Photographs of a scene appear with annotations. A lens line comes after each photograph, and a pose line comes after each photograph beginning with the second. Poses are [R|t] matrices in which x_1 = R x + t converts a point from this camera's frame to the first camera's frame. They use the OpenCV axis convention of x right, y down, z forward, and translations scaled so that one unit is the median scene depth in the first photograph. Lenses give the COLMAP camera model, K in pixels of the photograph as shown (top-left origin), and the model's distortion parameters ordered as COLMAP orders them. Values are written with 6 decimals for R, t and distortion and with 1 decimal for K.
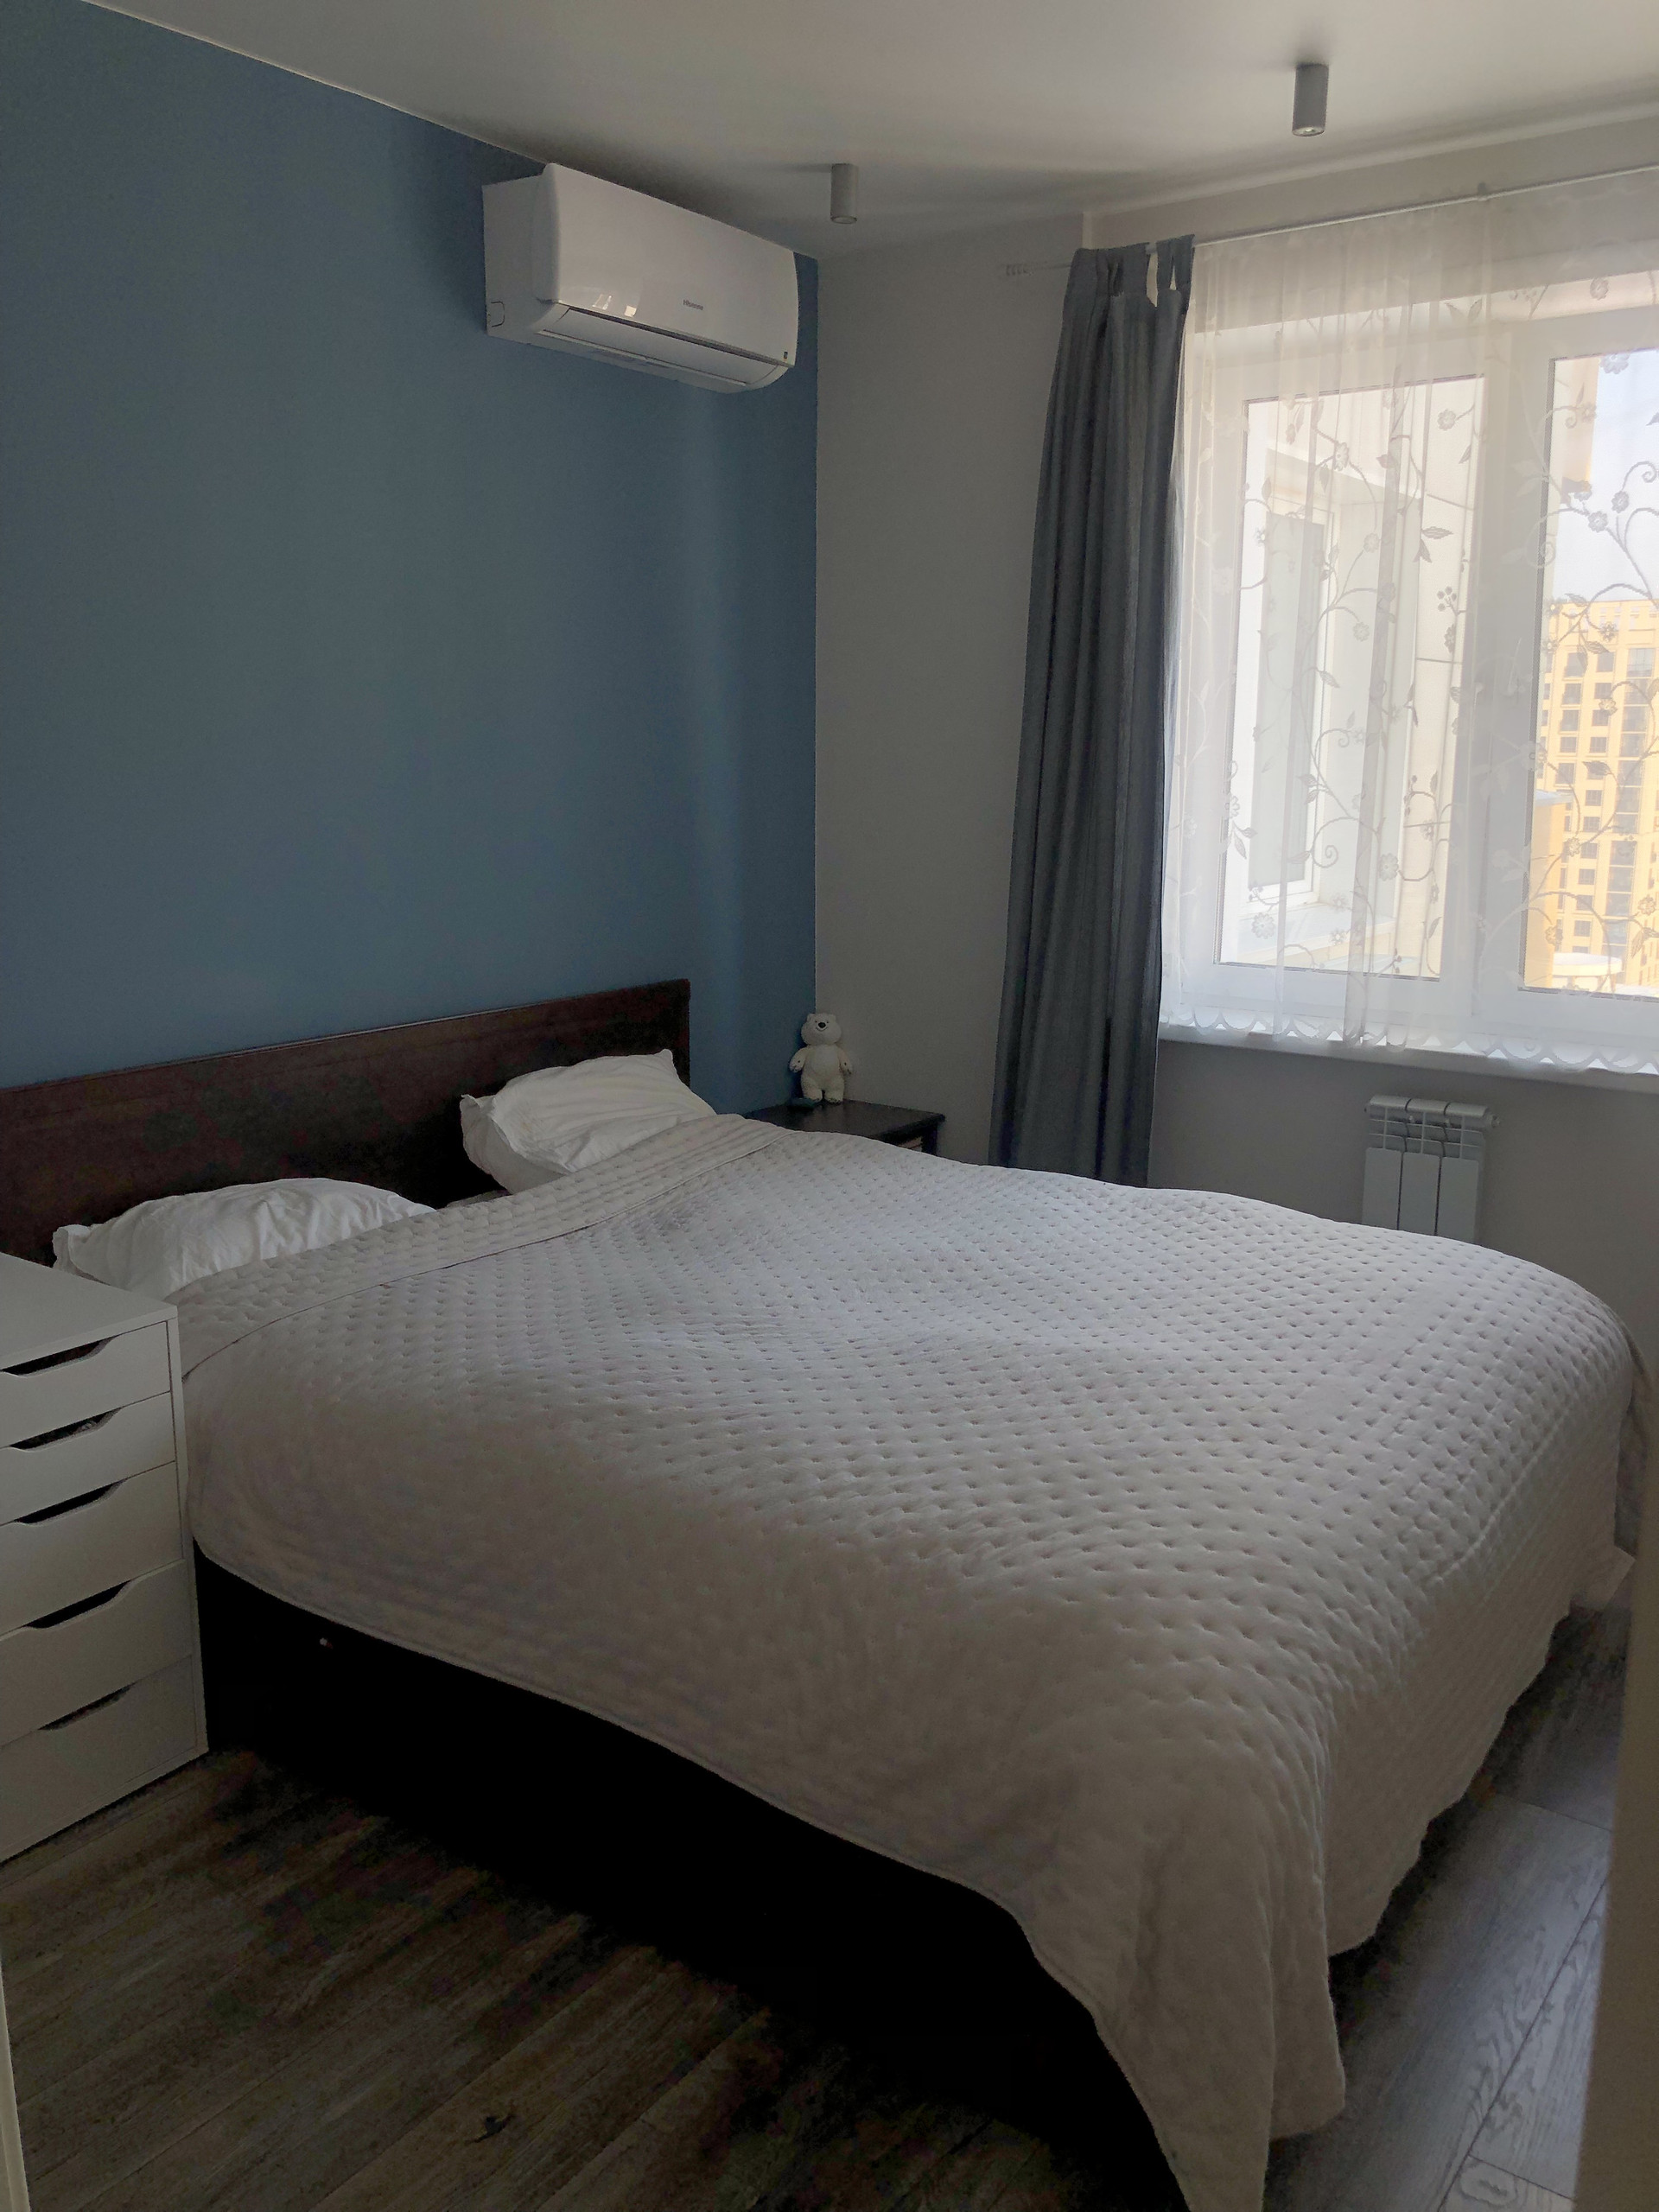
lens RADIAL K [[1791.1, 0, 837.1], [0, 1791.1, 1090.1], [0, 0, 1]] dist [0.034872, -0.037369]
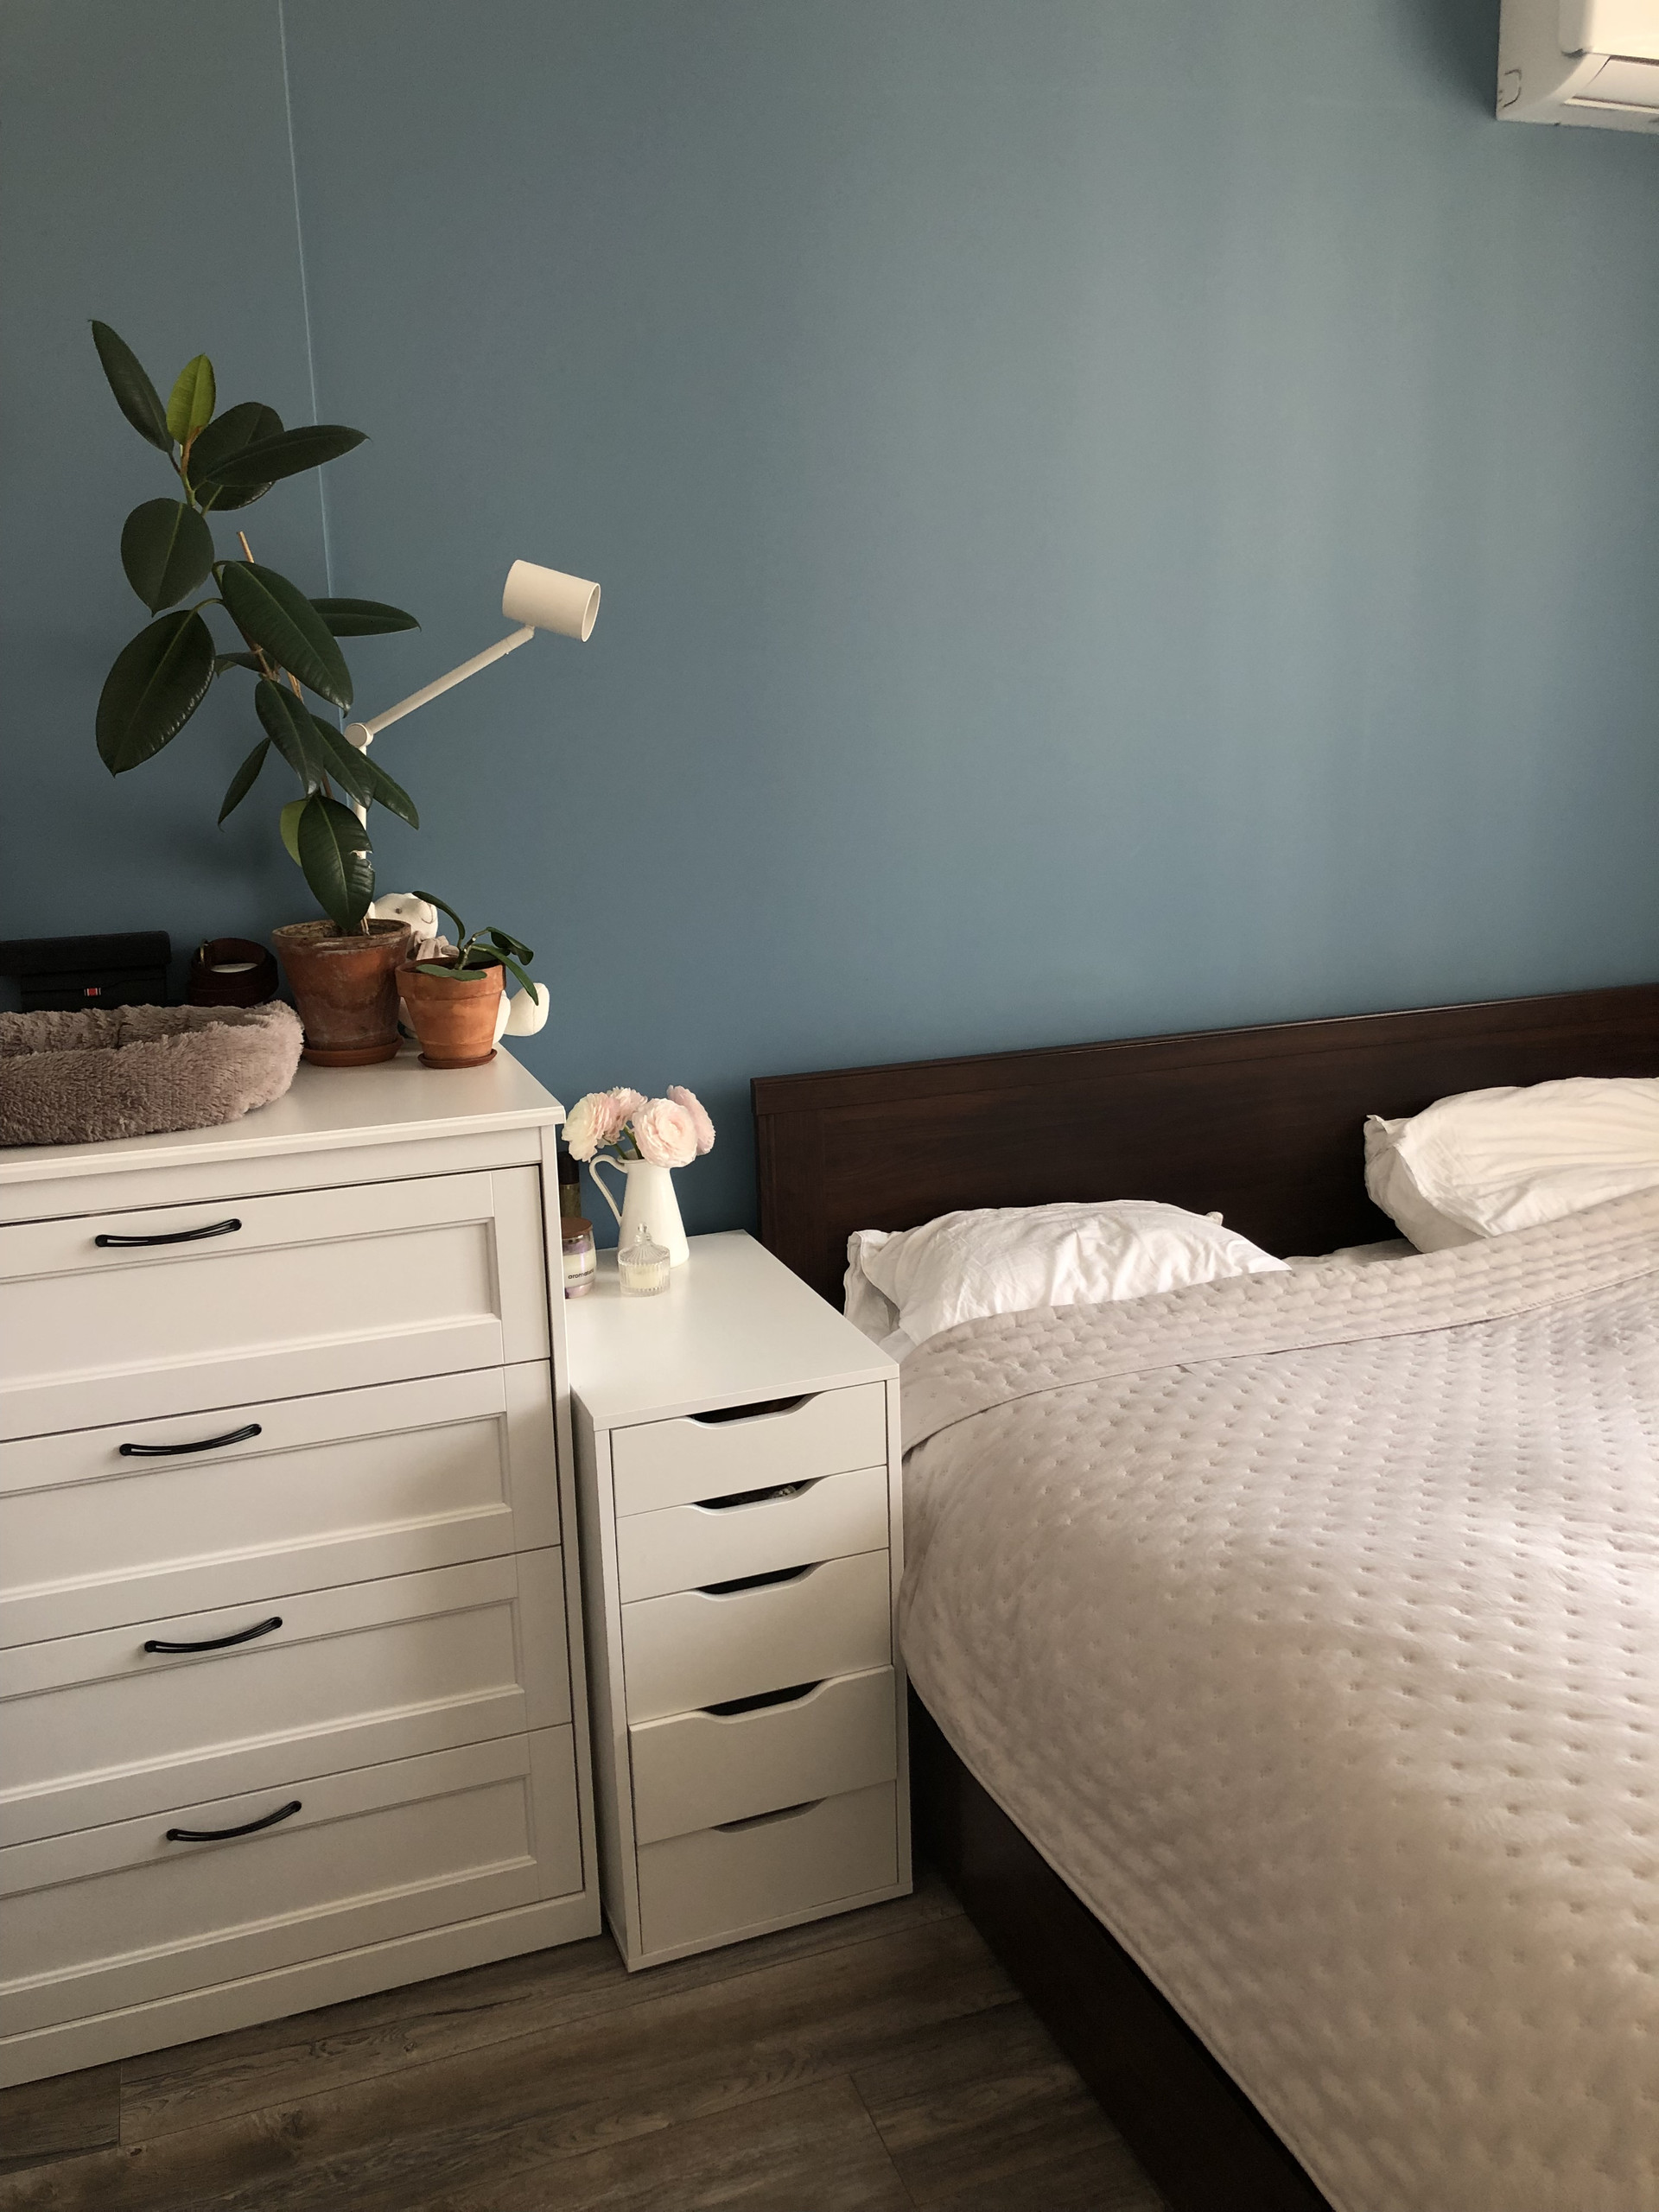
lens RADIAL K [[1791.1, 0, 845.9], [0, 1791.1, 1085.1], [0, 0, 1]] dist [0.034872, -0.037369]
pose [[0.826832, 0.094279, -0.554491, 0.046790], [-0.077862, 0.995546, 0.053166, -0.041898], [0.557033, -0.000785, 0.830490, 0.262810]]
